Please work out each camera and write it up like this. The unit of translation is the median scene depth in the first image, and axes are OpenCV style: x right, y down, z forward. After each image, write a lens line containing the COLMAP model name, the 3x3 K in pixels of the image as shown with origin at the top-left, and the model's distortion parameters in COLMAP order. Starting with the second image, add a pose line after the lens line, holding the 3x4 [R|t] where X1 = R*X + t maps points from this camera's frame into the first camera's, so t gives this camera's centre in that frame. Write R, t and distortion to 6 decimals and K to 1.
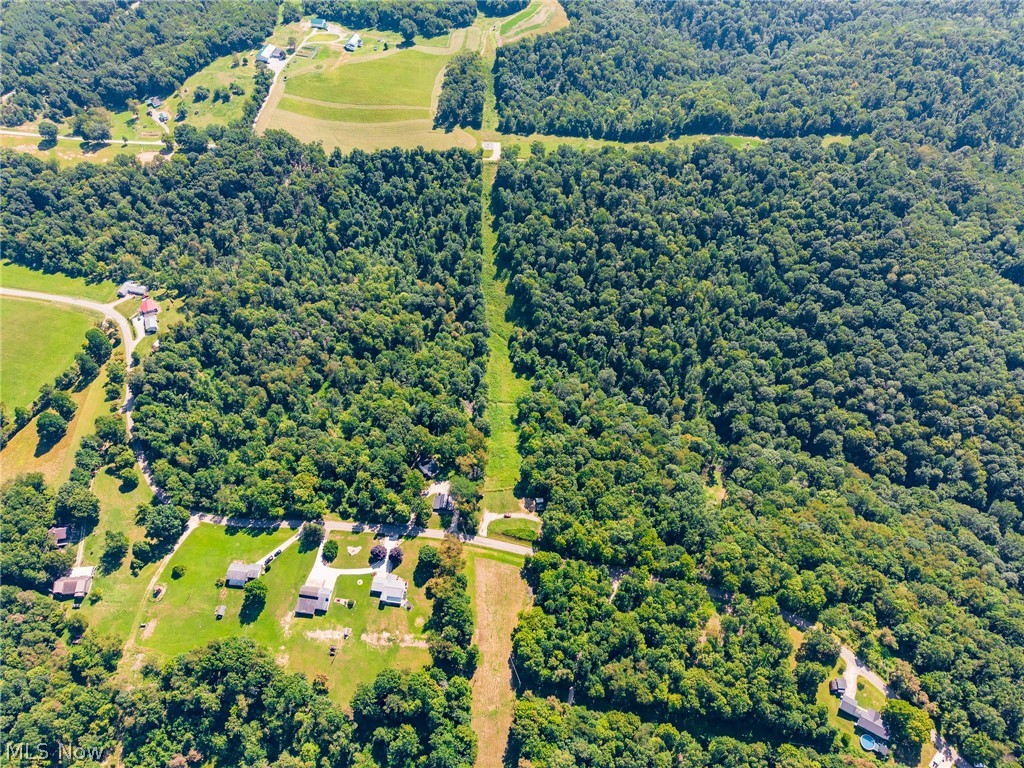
lens RADIAL K [[683.9, 0, 509.3], [0, 683.9, 386.5], [0, 0, 1]] dist [0.040724, -0.044402]
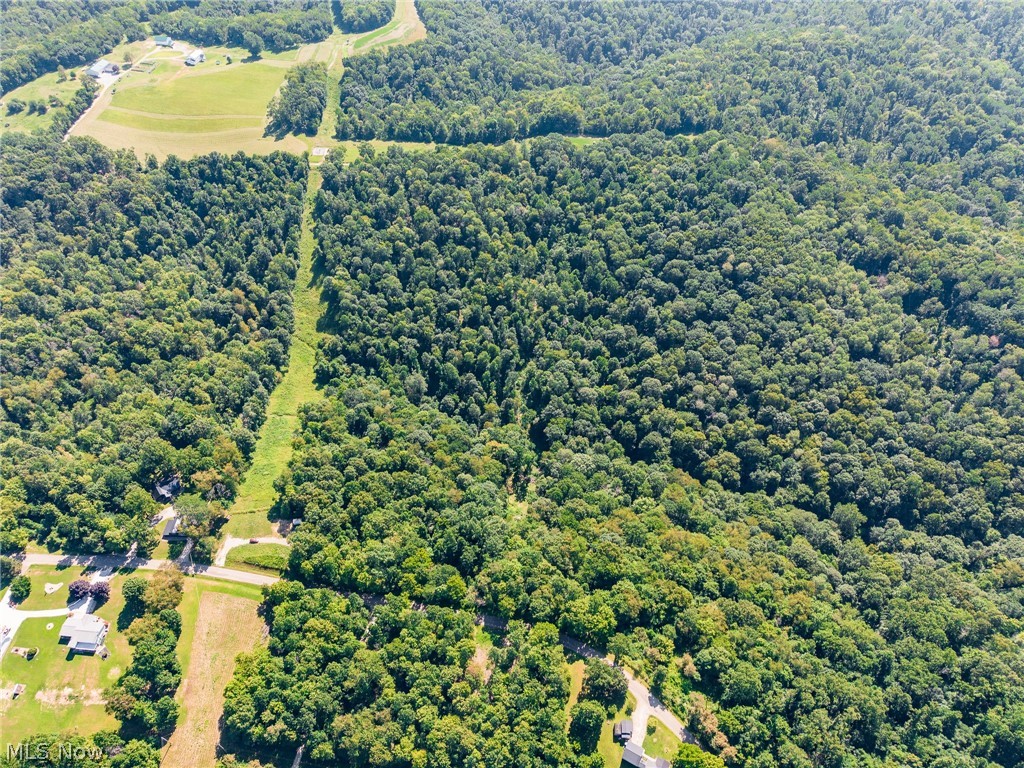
lens RADIAL K [[683.9, 0, 509.3], [0, 683.9, 386.5], [0, 0, 1]] dist [0.040724, -0.044402]
pose [[0.999084, -0.029518, 0.030973, 0.237807], [0.032073, 0.995820, -0.085521, 0.069651], [-0.028319, 0.086436, 0.995855, 0.116401]]
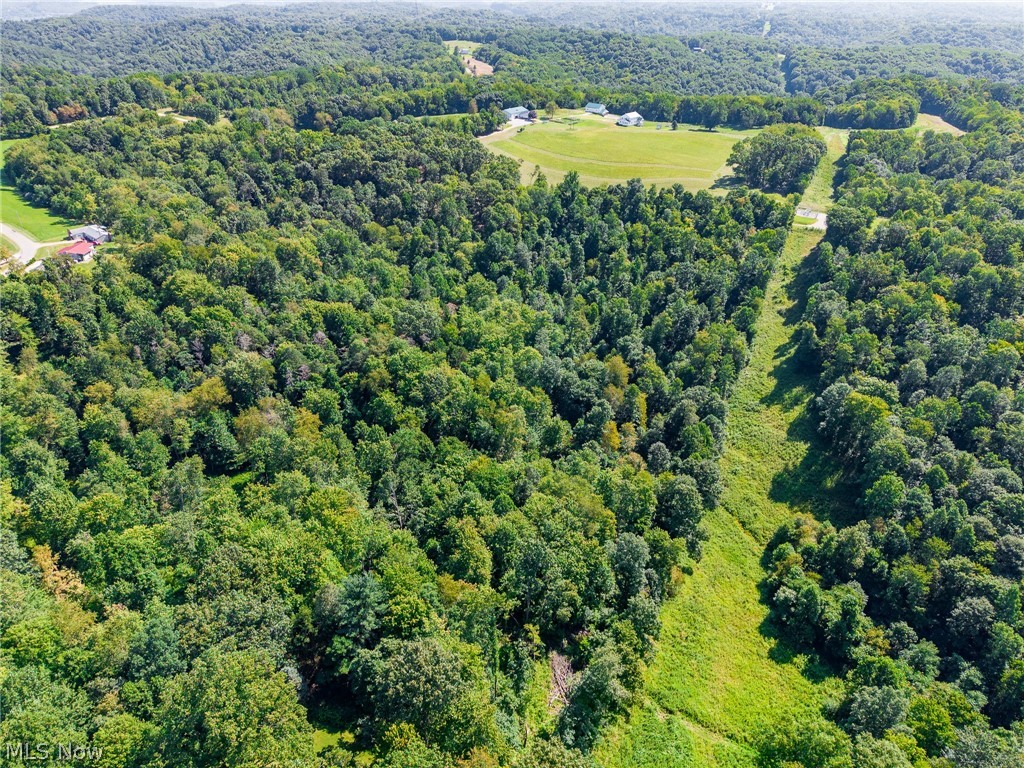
lens RADIAL K [[683.2, 0, 512.0], [0, 683.2, 384.0], [0, 0, 1]] dist [0.035284, -0.030115]
pose [[0.894588, 0.233194, -0.381226, -0.003713], [-0.366915, 0.870256, -0.328674, 0.023528], [0.255120, 0.433906, 0.864083, 0.692208]]
